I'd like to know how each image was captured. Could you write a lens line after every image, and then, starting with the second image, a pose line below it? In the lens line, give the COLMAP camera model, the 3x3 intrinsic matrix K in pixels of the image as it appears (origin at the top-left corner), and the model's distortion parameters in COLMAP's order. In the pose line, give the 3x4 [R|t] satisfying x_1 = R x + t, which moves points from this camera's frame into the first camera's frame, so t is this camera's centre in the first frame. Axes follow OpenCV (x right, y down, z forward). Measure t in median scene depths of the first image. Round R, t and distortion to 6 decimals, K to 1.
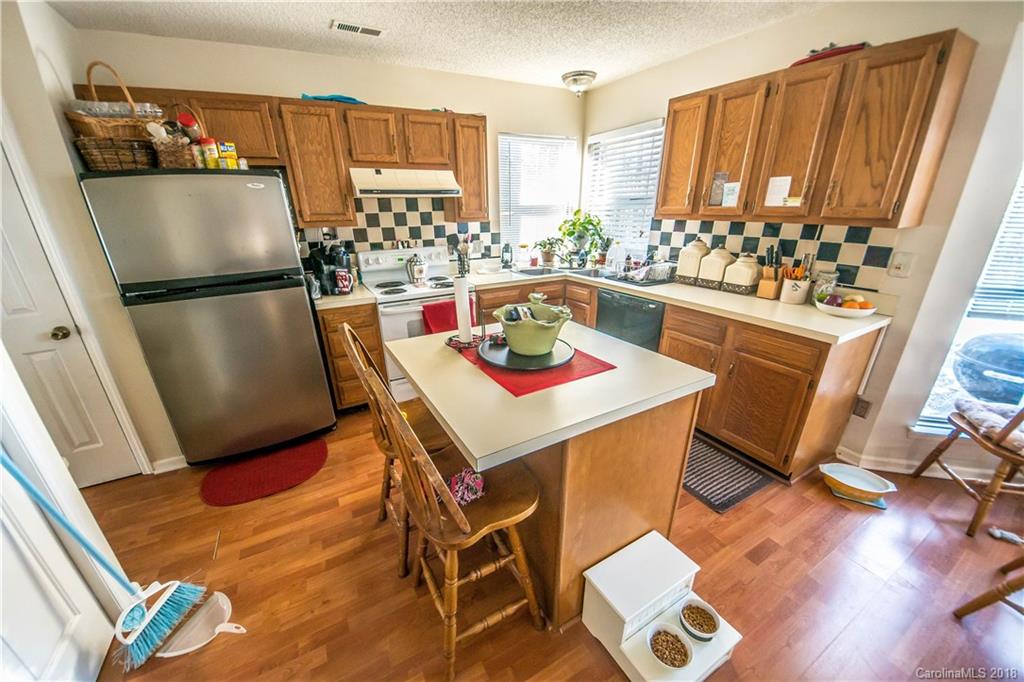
lens RADIAL K [[379.3, 0, 497.7], [0, 379.3, 354.0], [0, 0, 1]] dist [0.030697, -0.022724]
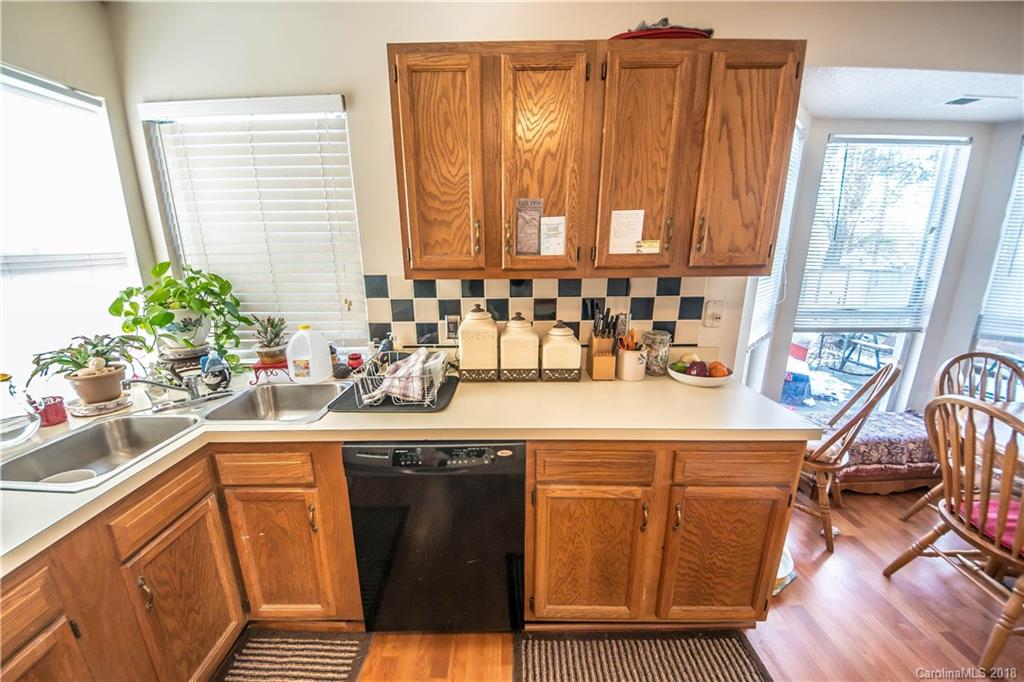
lens RADIAL K [[381.7, 0, 504.1], [0, 381.7, 343.4], [0, 0, 1]] dist [0.030278, -0.016764]
pose [[0.495055, -0.198998, 0.845766, 0.026800], [0.320840, 0.946490, 0.034898, -0.264588], [-0.807454, 0.254079, 0.532411, 0.688447]]
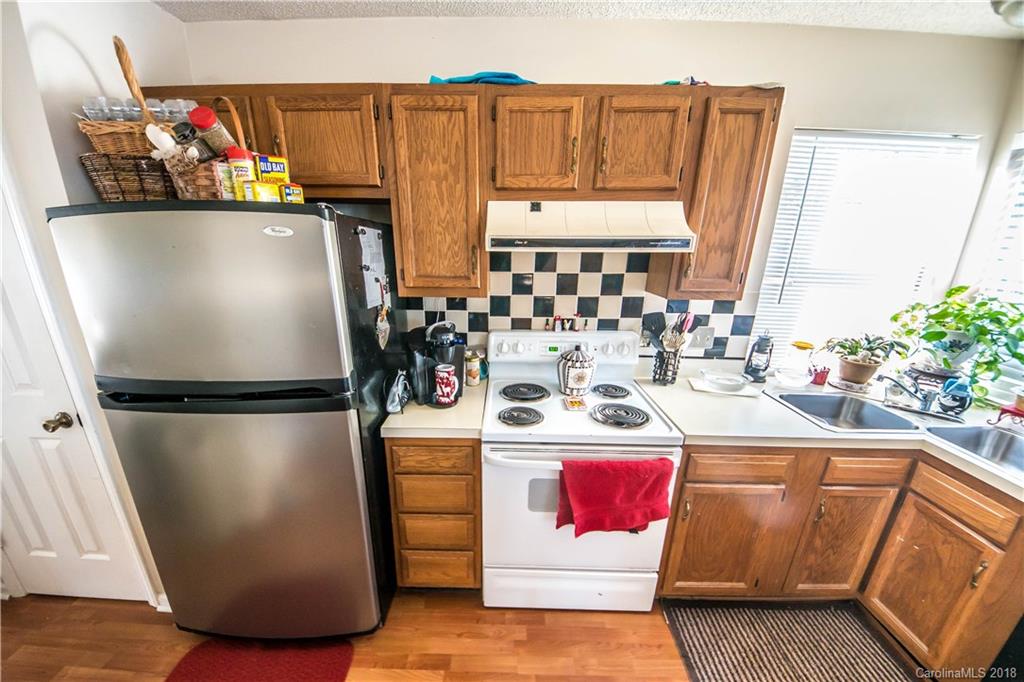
lens RADIAL K [[363.3, 0, 494.8], [0, 363.3, 365.0], [0, 0, 1]] dist [0.031949, -0.018906]
pose [[0.869227, 0.183742, -0.459003, -0.079351], [-0.206084, 0.978533, 0.001447, -0.243409], [0.449415, 0.093335, 0.888434, 0.530259]]
